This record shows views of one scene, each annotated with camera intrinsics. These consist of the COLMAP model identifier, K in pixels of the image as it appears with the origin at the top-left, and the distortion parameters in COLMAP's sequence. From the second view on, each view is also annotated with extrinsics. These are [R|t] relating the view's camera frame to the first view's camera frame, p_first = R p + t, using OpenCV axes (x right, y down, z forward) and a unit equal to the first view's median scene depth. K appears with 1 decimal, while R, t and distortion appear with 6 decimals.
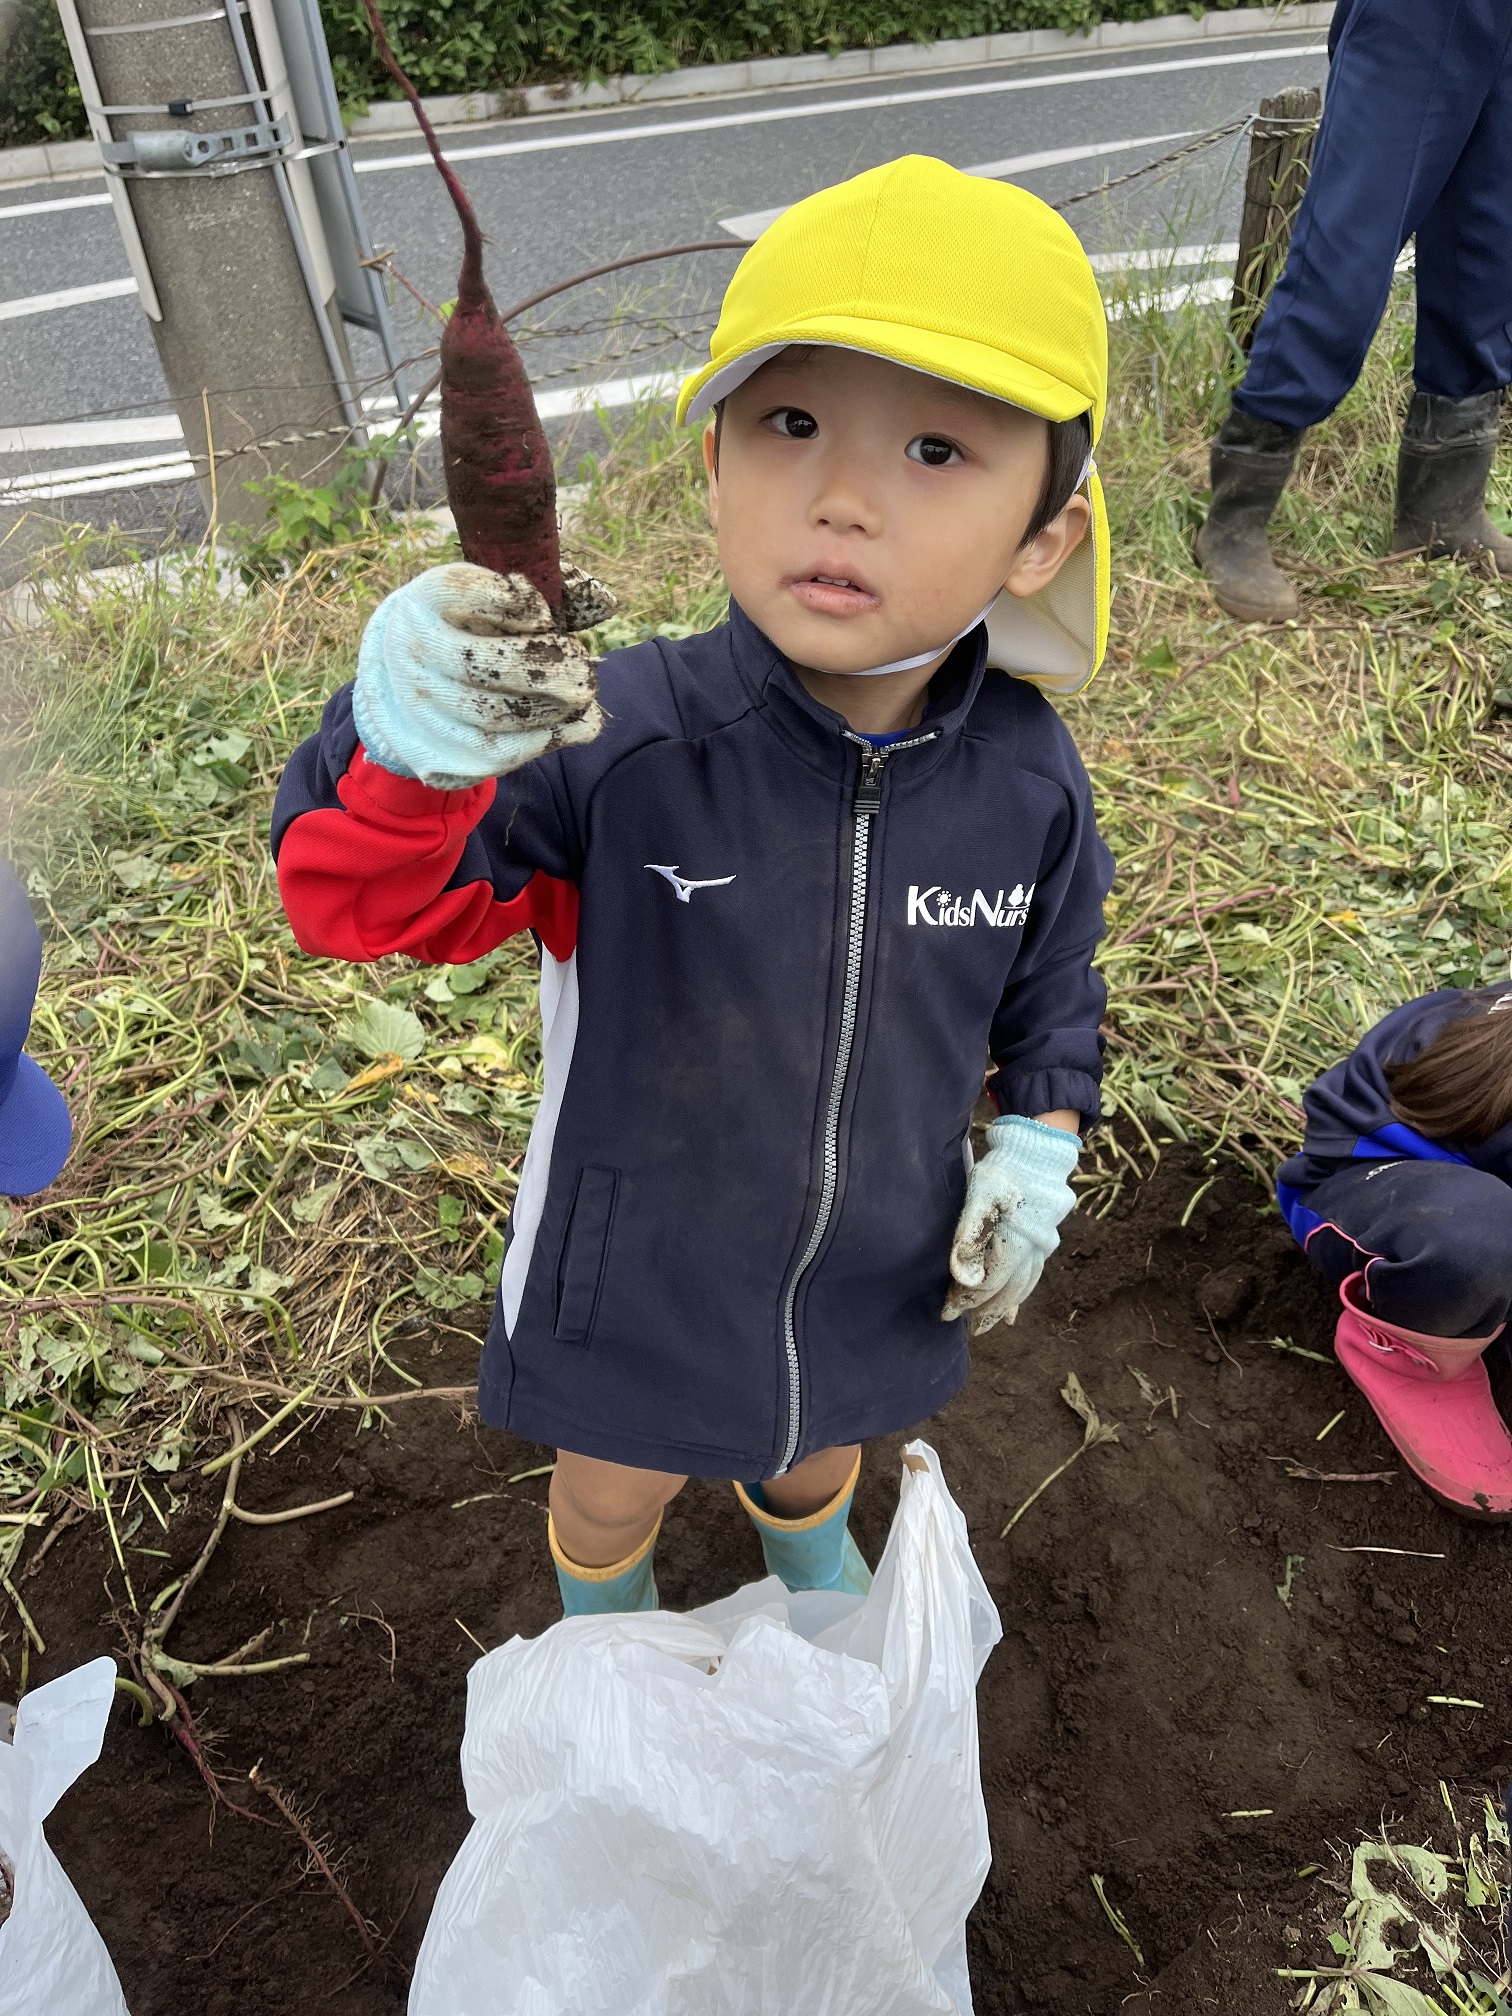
lens RADIAL K [[1524.4, 0, 760.2], [0, 1524.4, 975.8], [0, 0, 1]] dist [0.124327, -0.181565]
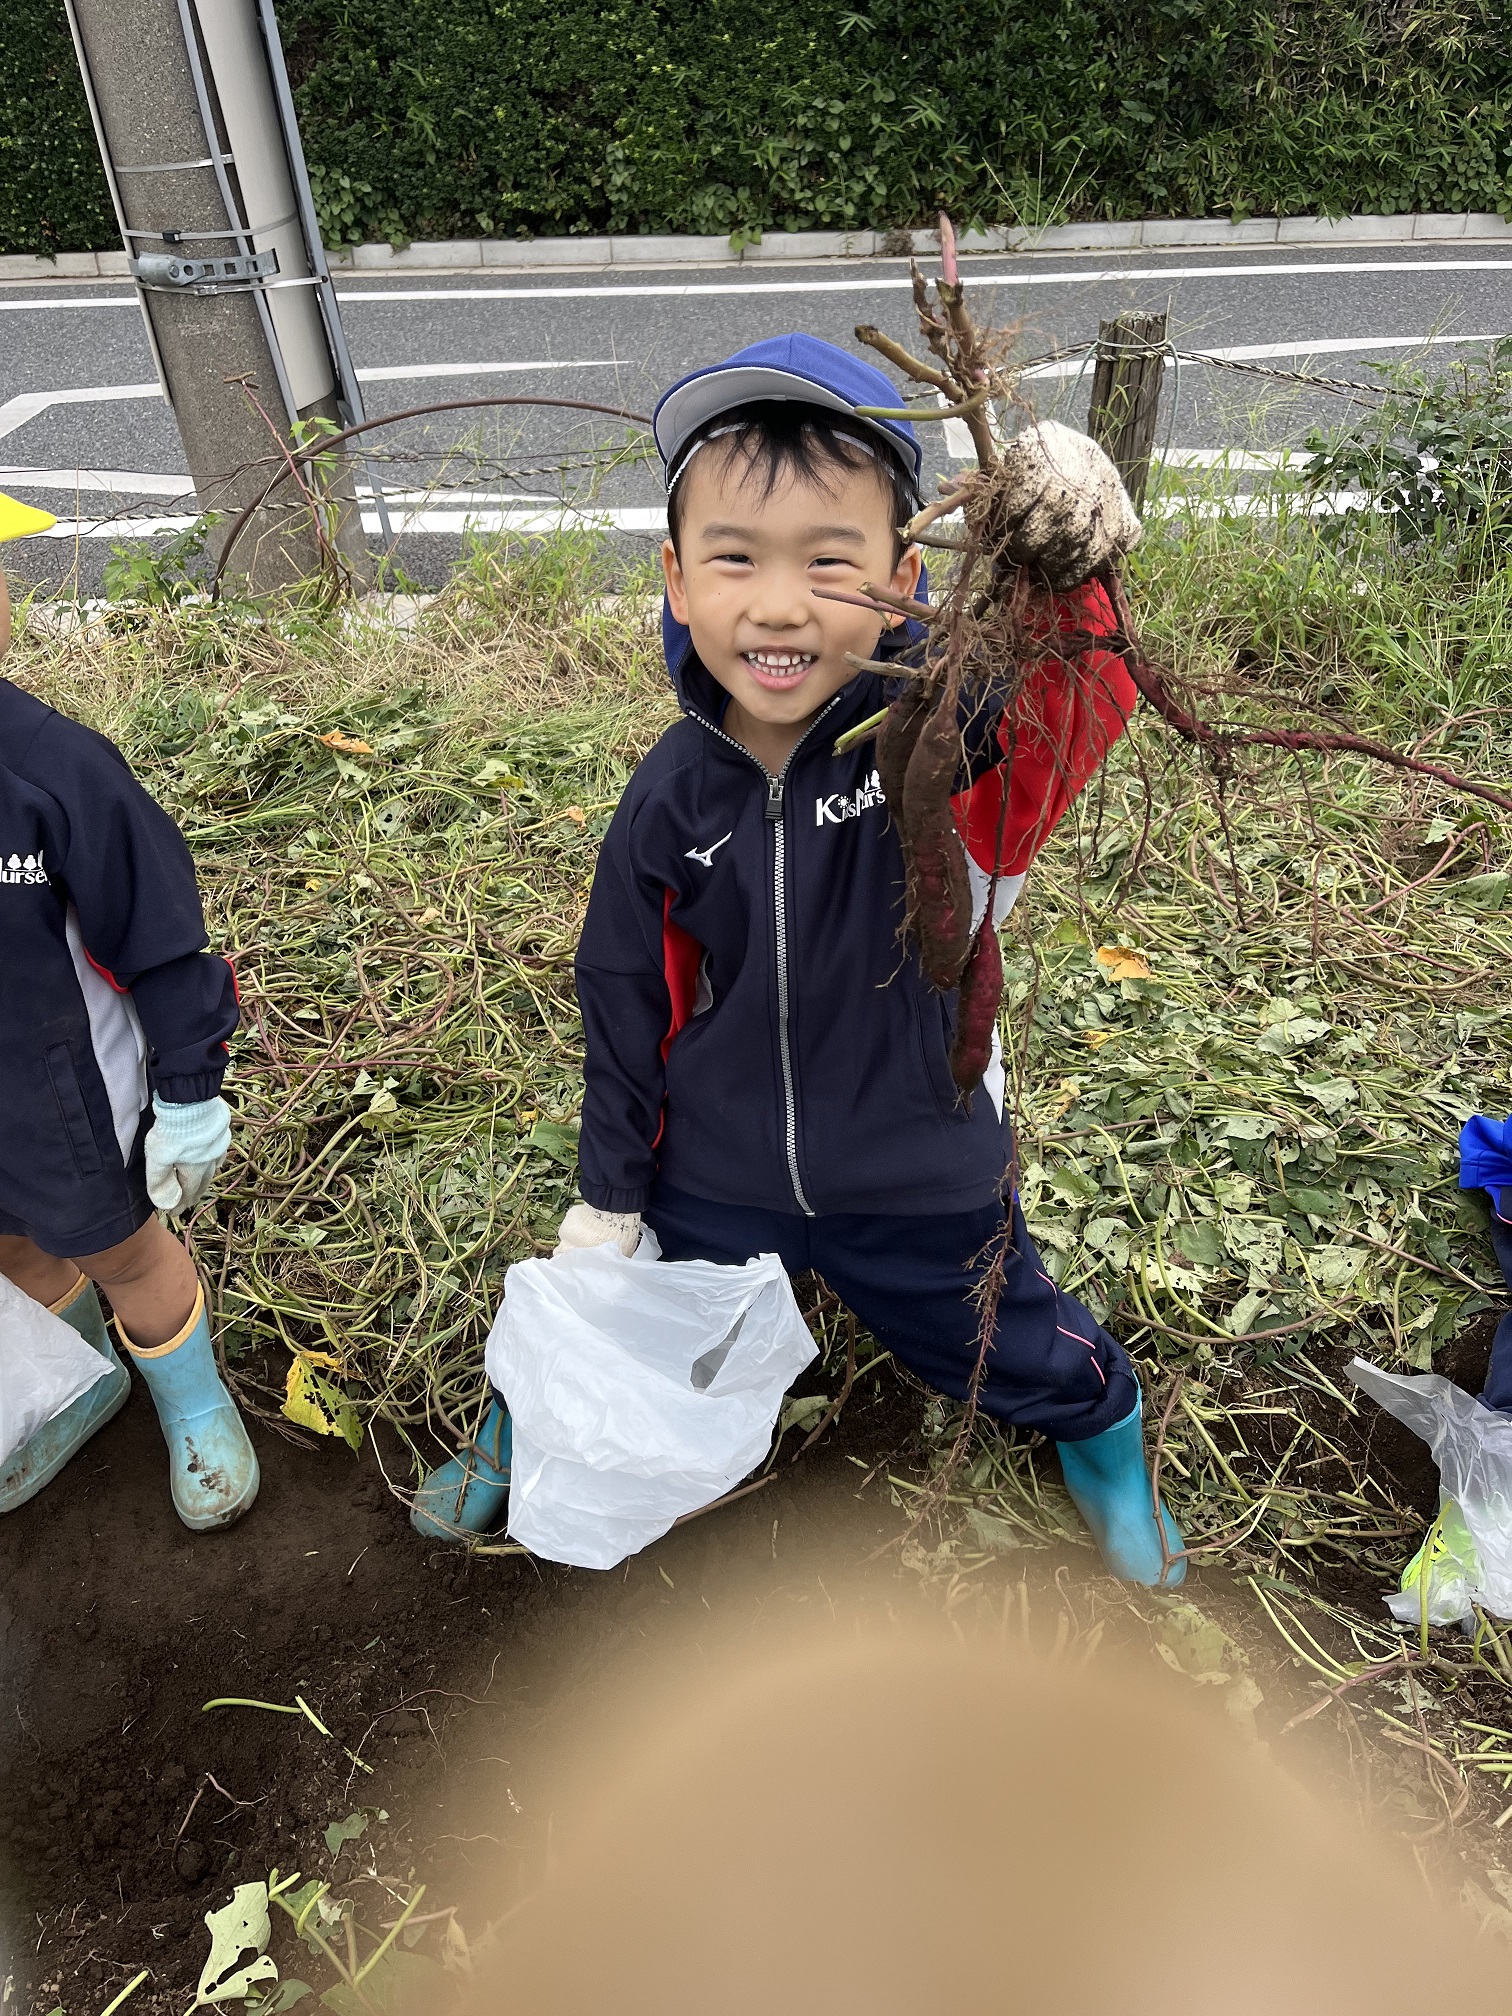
lens RADIAL K [[1524.4, 0, 760.2], [0, 1524.4, 975.8], [0, 0, 1]] dist [0.124327, -0.181565]
pose [[0.916077, 0.236273, -0.324003, 0.221751], [-0.254976, 0.966817, -0.015878, -0.041218], [0.309500, 0.097159, 0.945923, 0.024200]]
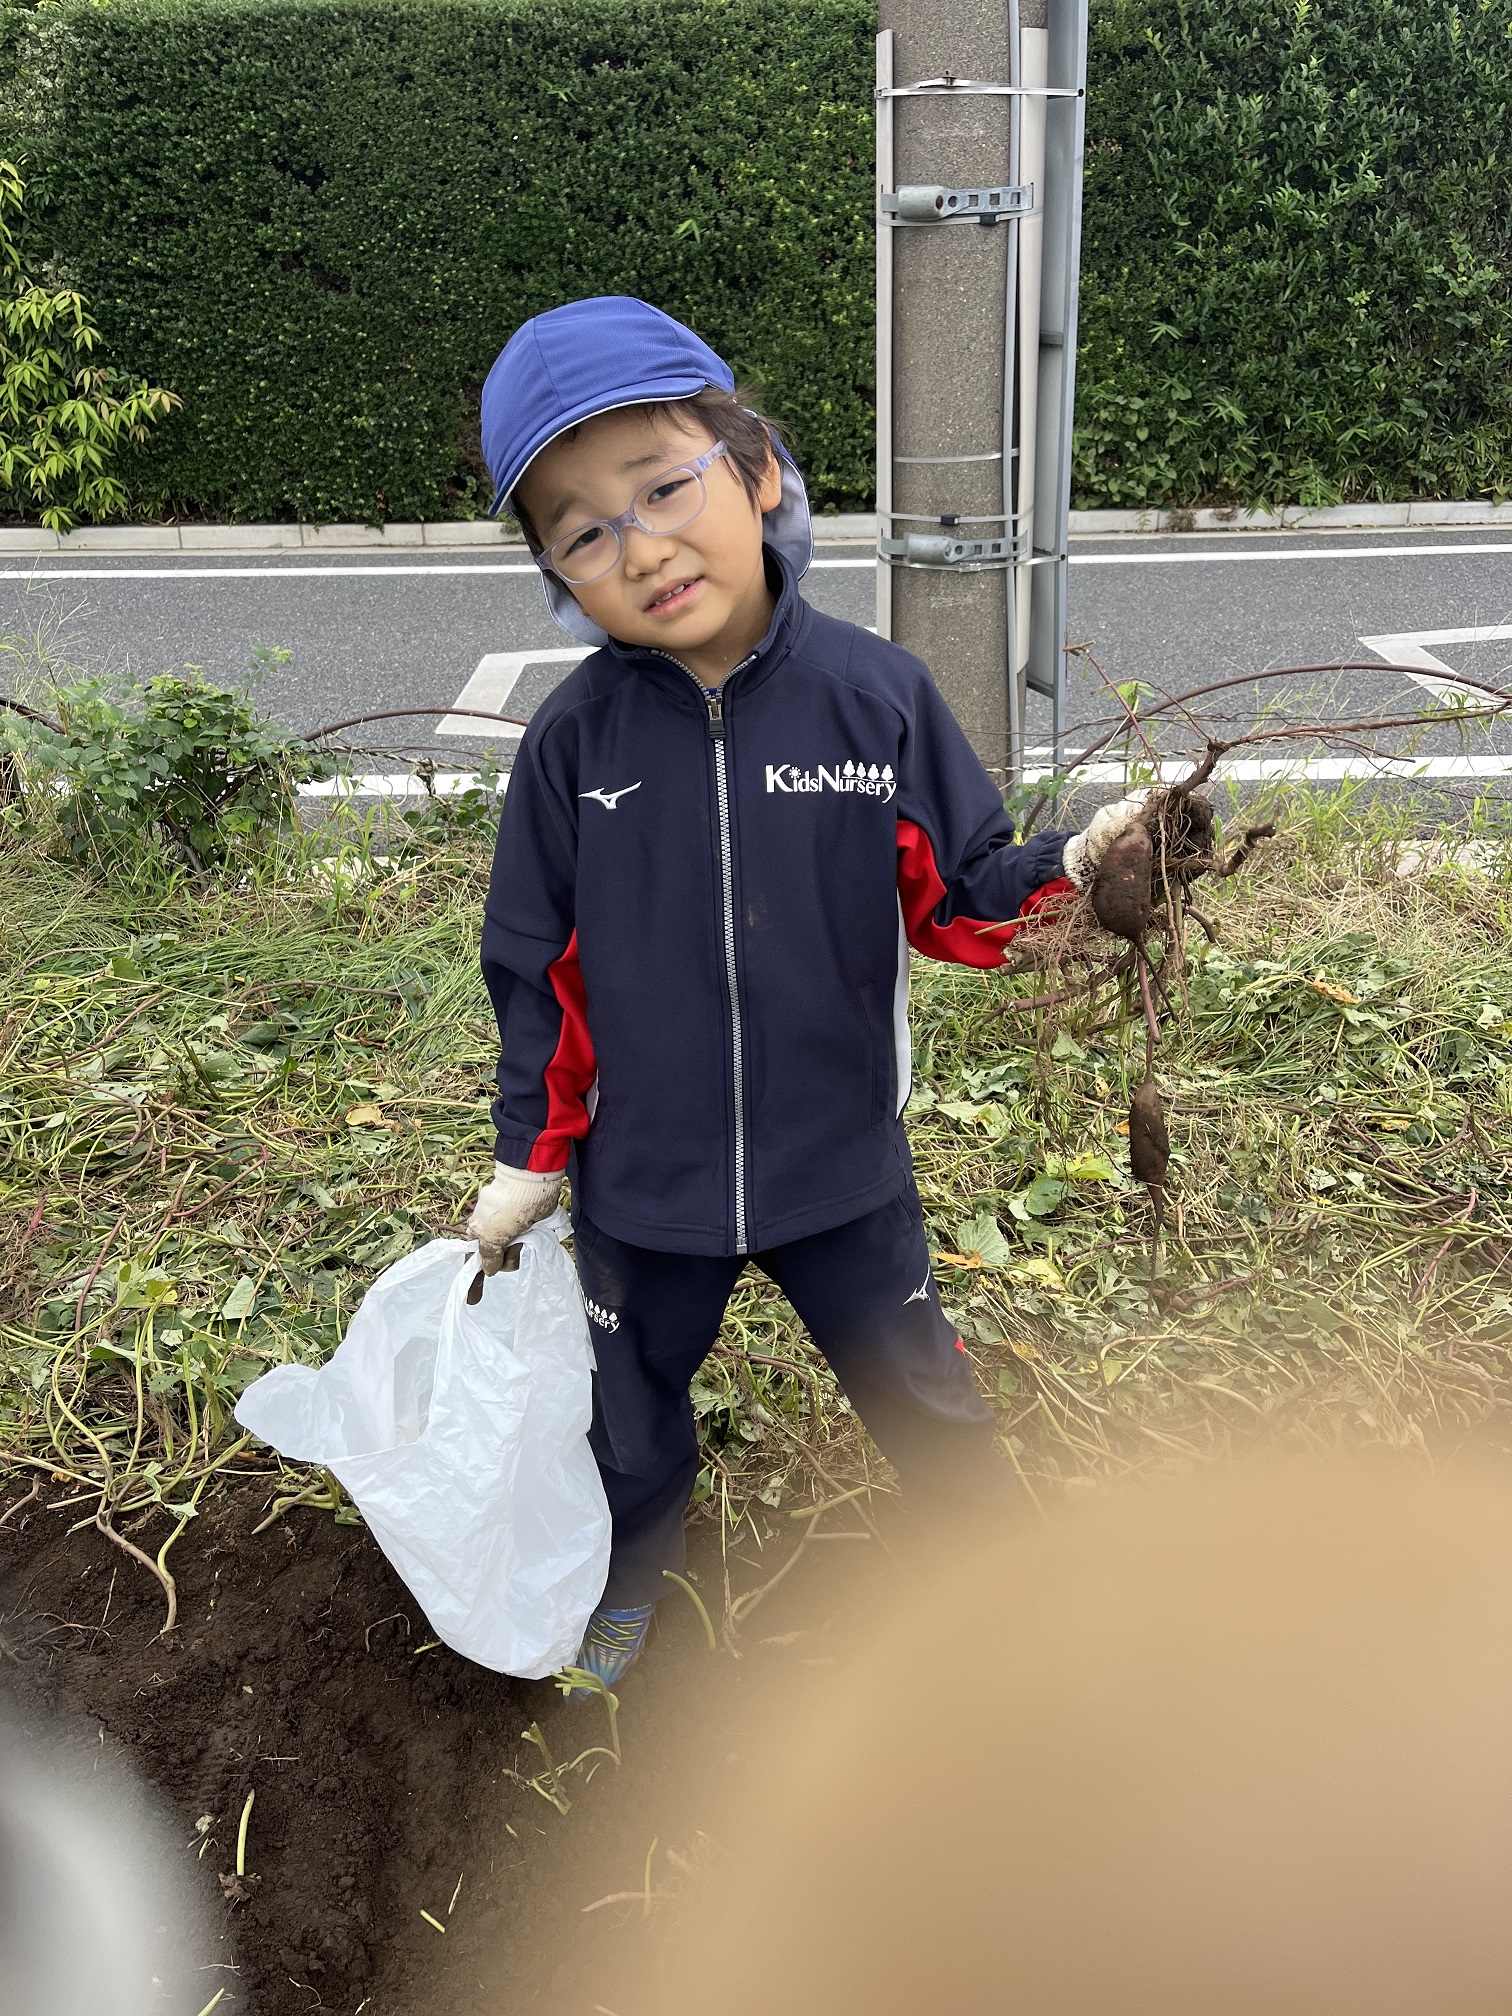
lens RADIAL K [[1538.5, 0, 756.3], [0, 1538.5, 975.6], [0, 0, 1]] dist [0.031710, -0.008260]
pose [[0.924703, 0.185740, -0.332303, -0.009503], [-0.251378, 0.953446, -0.166585, 0.022812], [0.285891, 0.237575, 0.928345, -0.059173]]
